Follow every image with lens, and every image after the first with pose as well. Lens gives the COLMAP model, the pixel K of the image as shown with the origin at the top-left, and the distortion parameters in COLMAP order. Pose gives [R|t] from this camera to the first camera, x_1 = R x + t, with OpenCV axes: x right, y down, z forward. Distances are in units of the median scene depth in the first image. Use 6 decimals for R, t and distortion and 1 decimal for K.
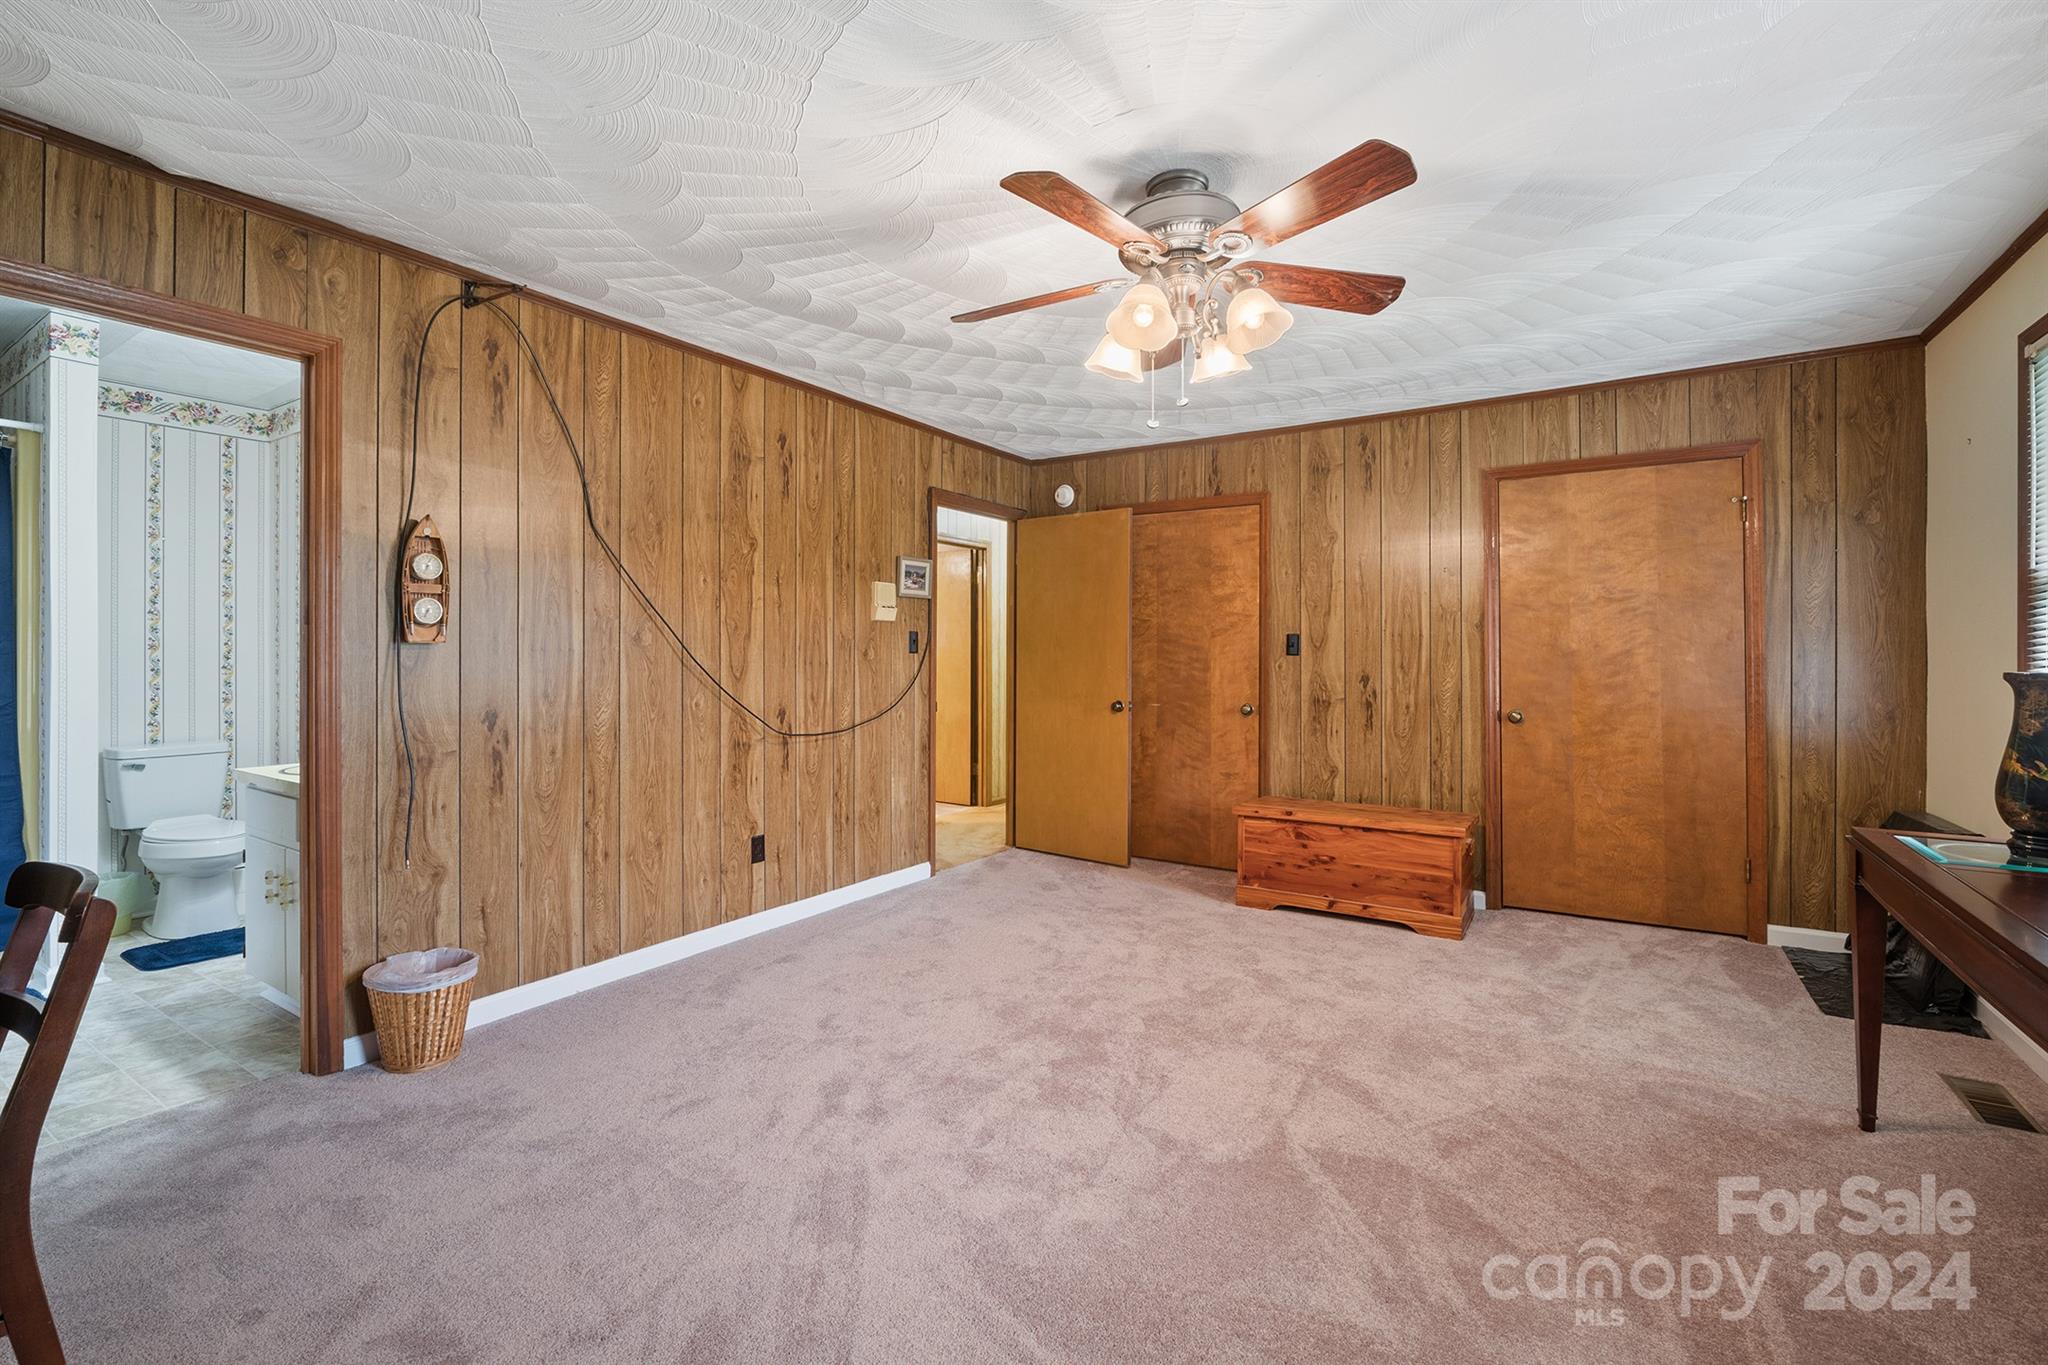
lens RADIAL K [[885.2, 0, 1047.6], [0, 885.2, 643.8], [0, 0, 1]] dist [-0.010281, -0.000067]
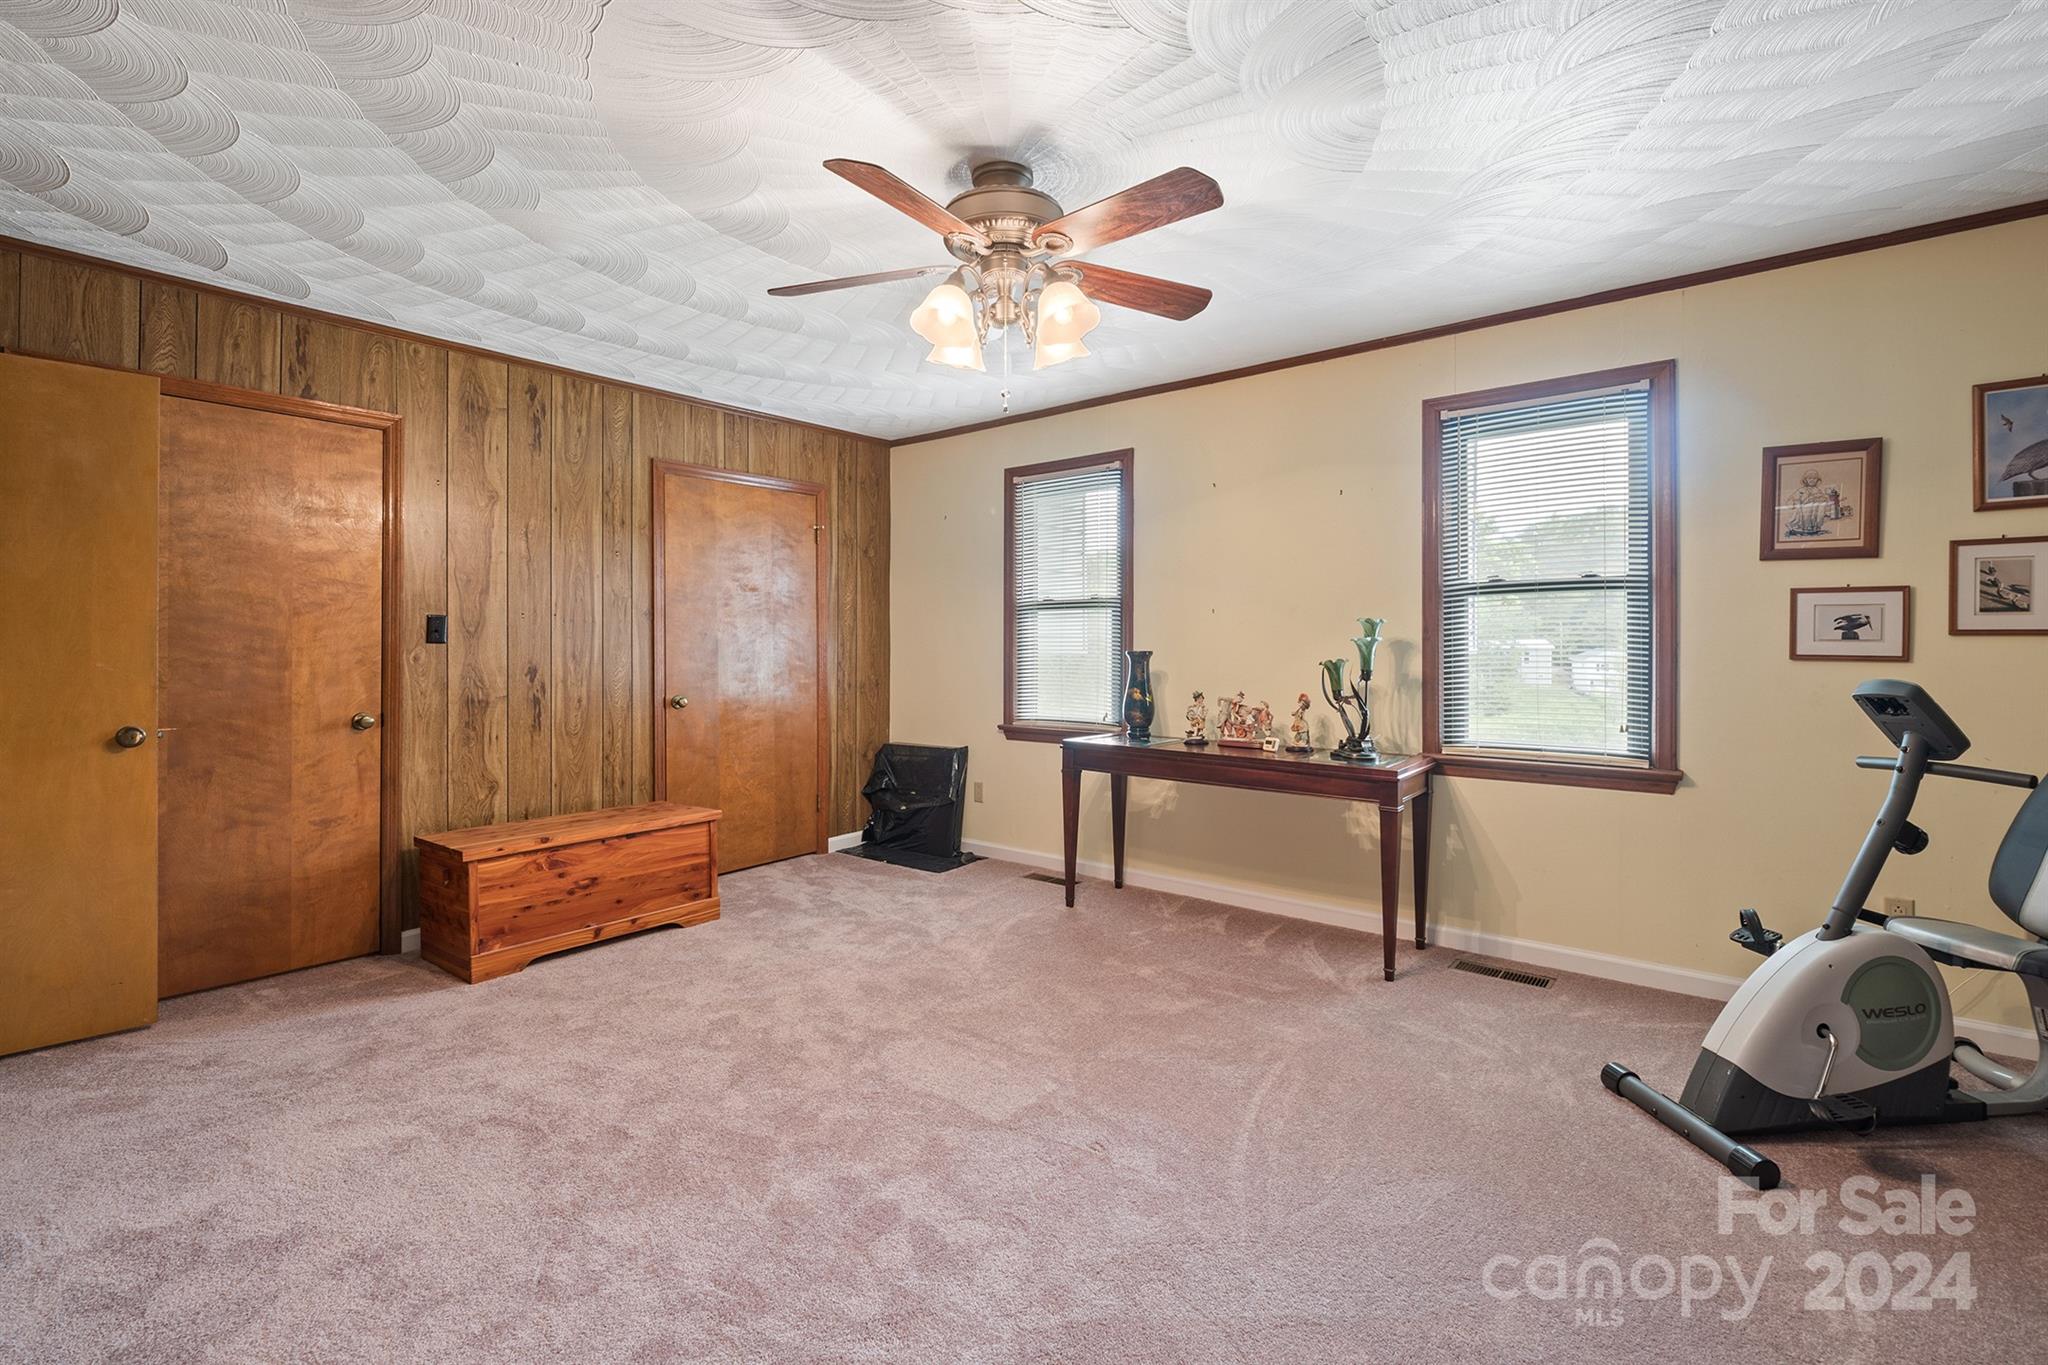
lens RADIAL K [[885.2, 0, 1042.4], [0, 885.2, 642.8], [0, 0, 1]] dist [-0.010281, -0.000067]
pose [[0.108768, 0.001348, 0.994066, -0.534326], [-0.012609, 0.999921, 0.000023, 0.007798], [-0.993987, -0.012537, 0.108776, 0.526189]]
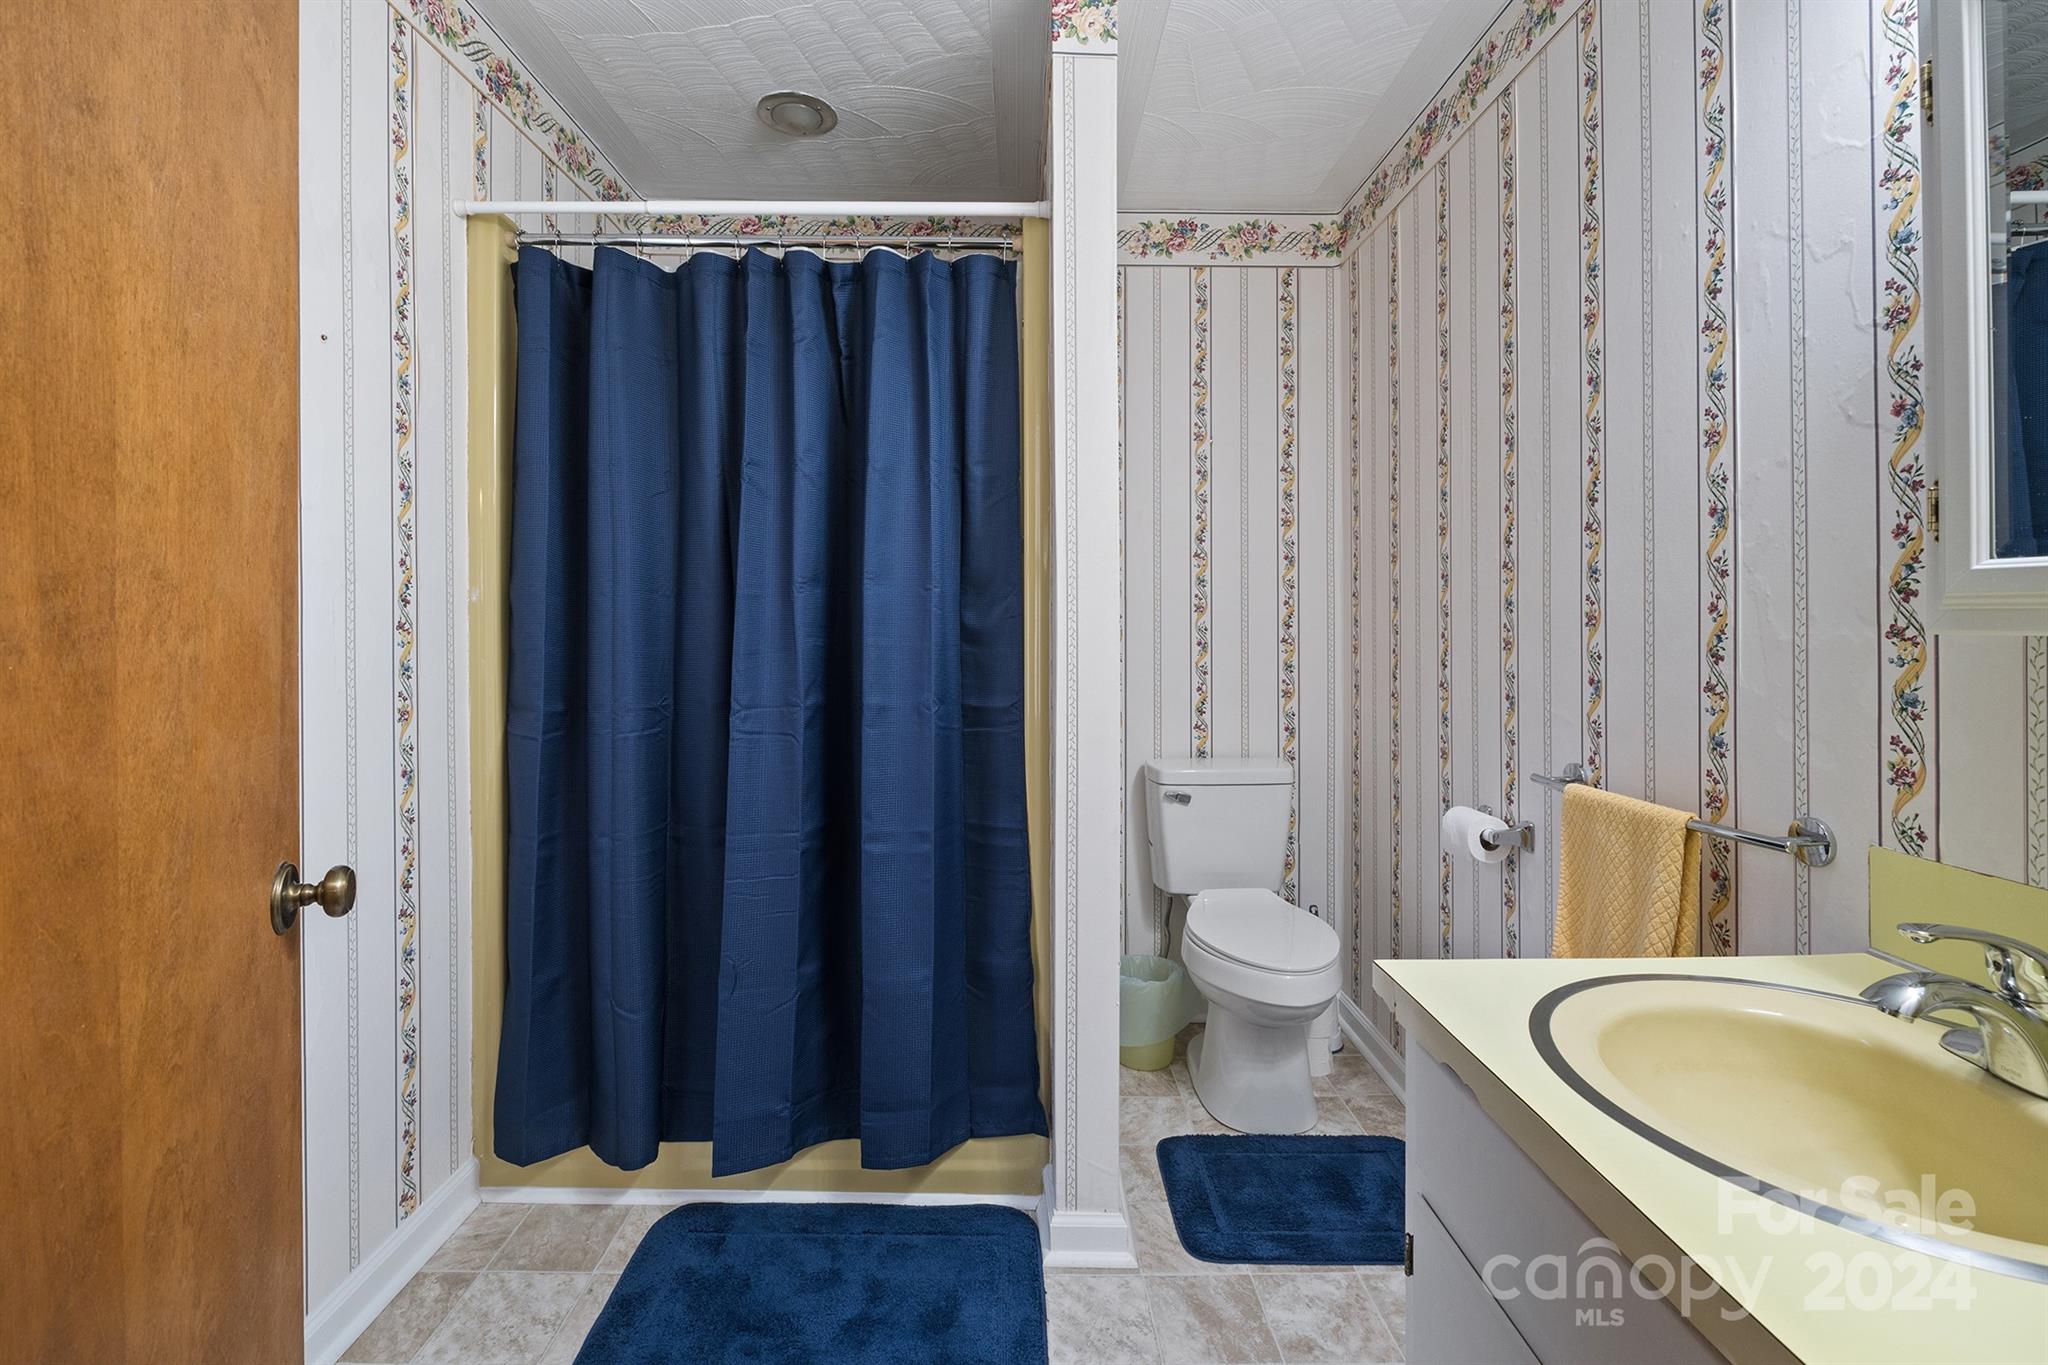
lens RADIAL K [[885.2, 0, 1007.2], [0, 885.2, 607.1], [0, 0, 1]] dist [-0.010281, -0.000067]
pose [[0.531066, -0.001468, -0.847329, -0.268927], [0.002526, 0.999997, -0.000149, 0.001133], [0.847327, -0.002061, 0.531068, 0.263405]]
